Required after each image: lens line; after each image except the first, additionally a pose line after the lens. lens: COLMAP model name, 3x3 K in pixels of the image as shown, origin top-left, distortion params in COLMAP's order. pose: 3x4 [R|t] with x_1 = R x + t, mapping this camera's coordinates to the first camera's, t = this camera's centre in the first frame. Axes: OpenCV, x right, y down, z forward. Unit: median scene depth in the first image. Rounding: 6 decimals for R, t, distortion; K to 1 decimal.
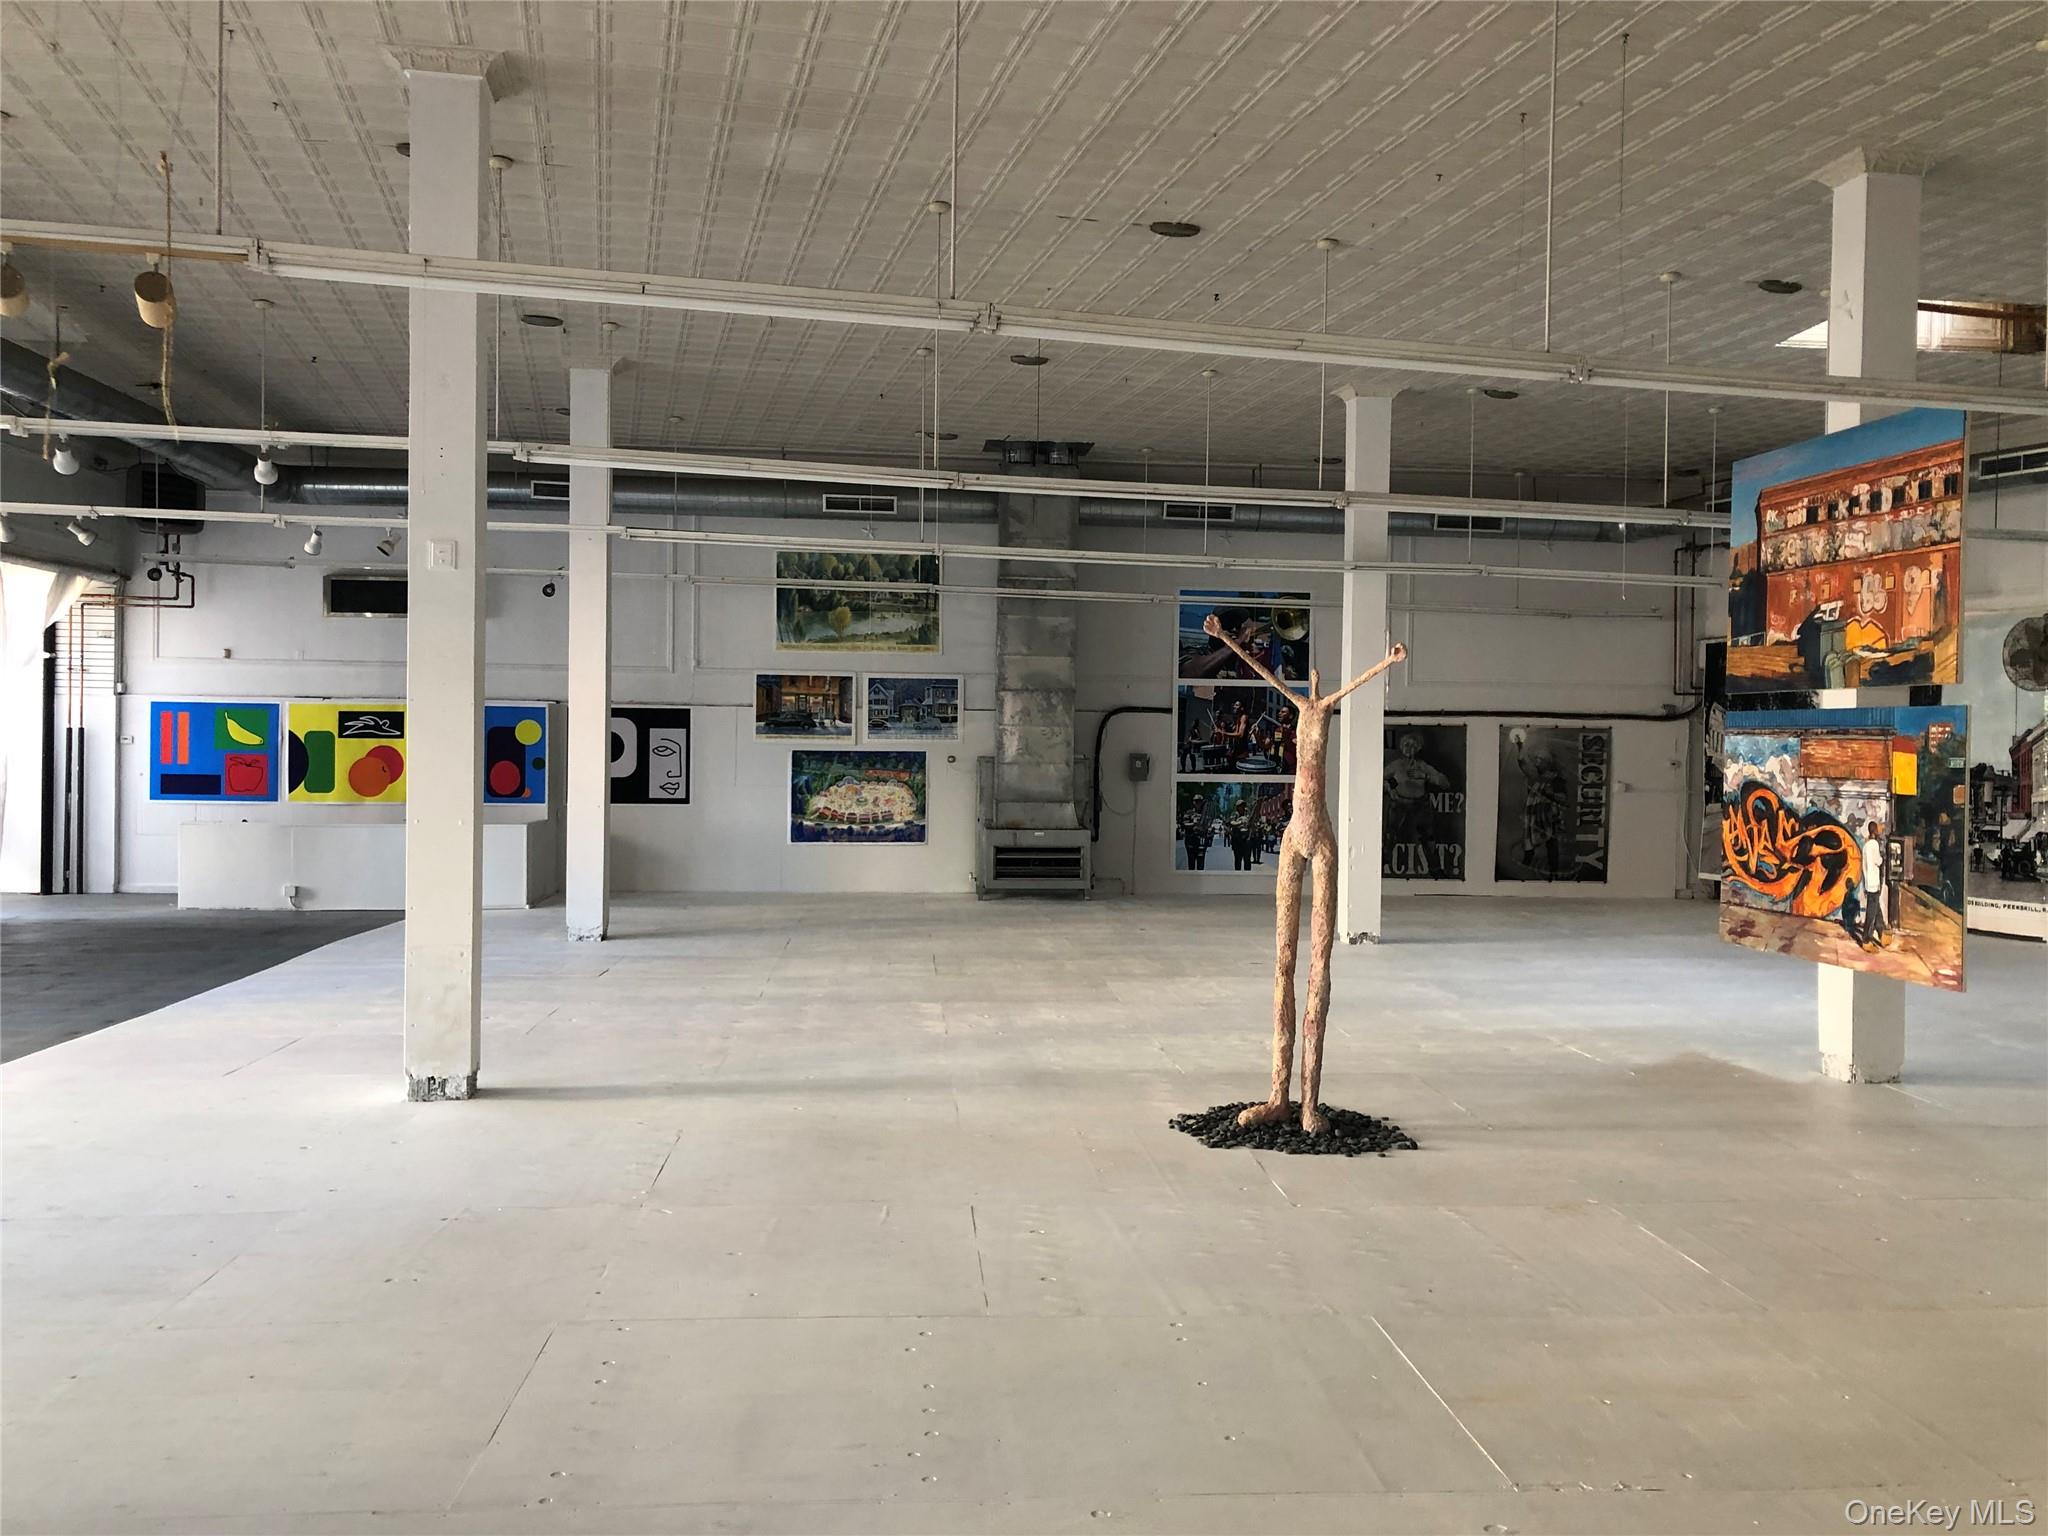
lens RADIAL K [[1665.1, 0, 1024.1], [0, 1665.1, 766.1], [0, 0, 1]] dist [0.030570, -0.031907]
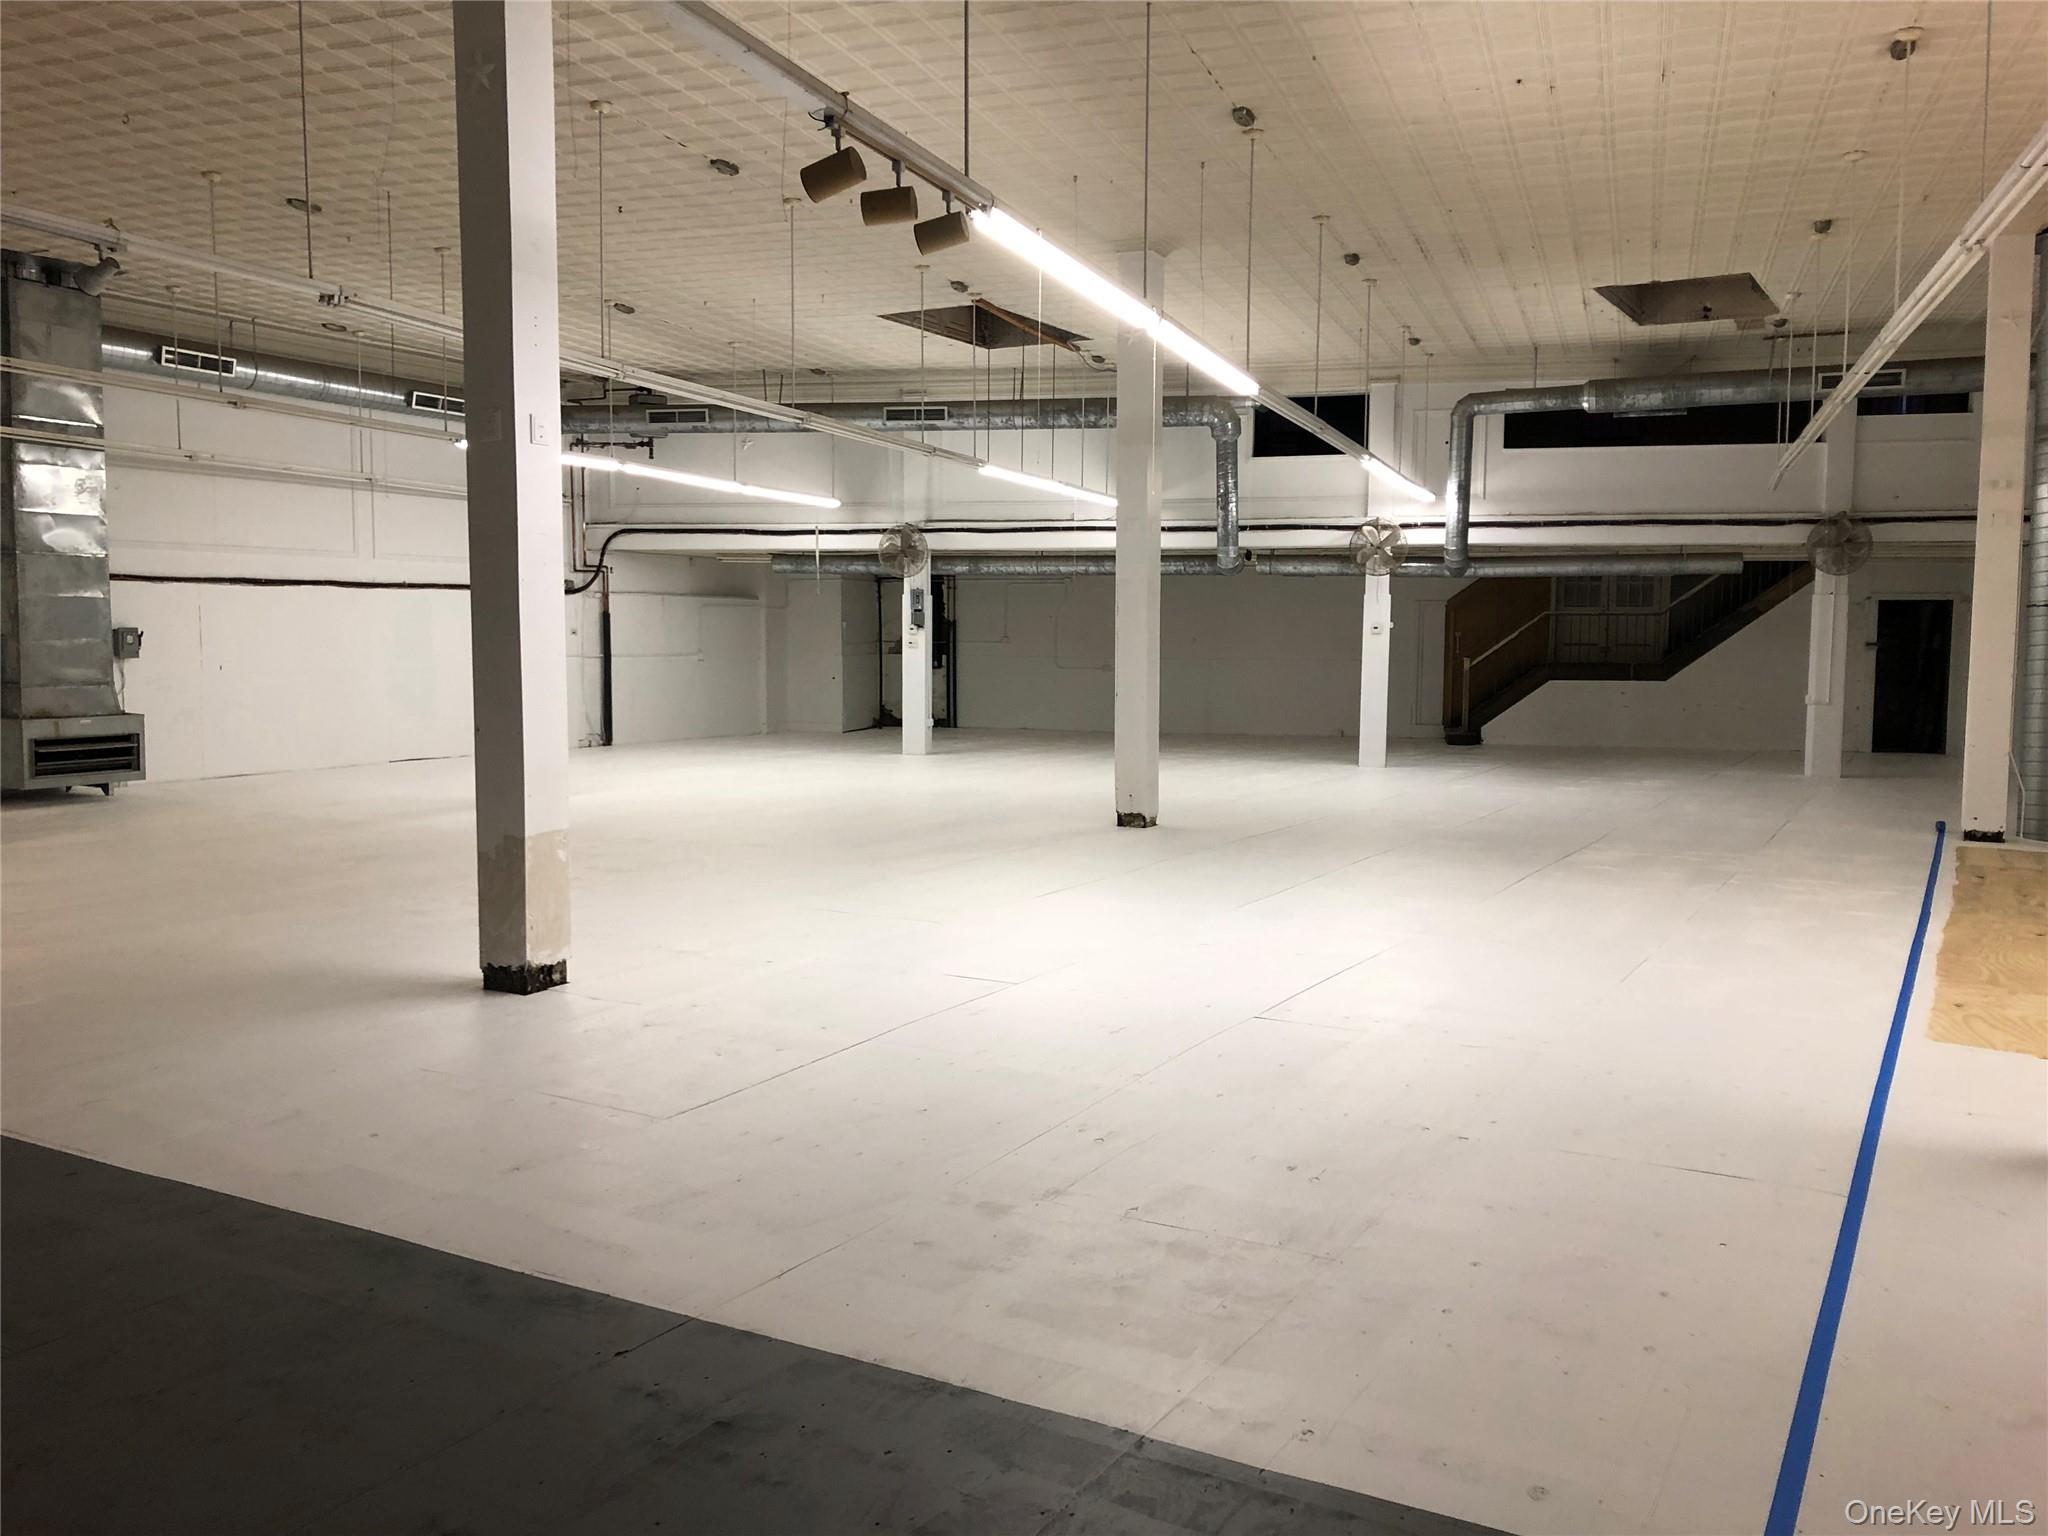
lens RADIAL K [[1665.1, 0, 1031.9], [0, 1665.1, 767.7], [0, 0, 1]] dist [0.030570, -0.031907]
pose [[0.564187, -0.079359, 0.821824, -0.431266], [0.013618, 0.996129, 0.086842, -0.004374], [-0.825534, -0.037804, 0.563084, 0.098698]]
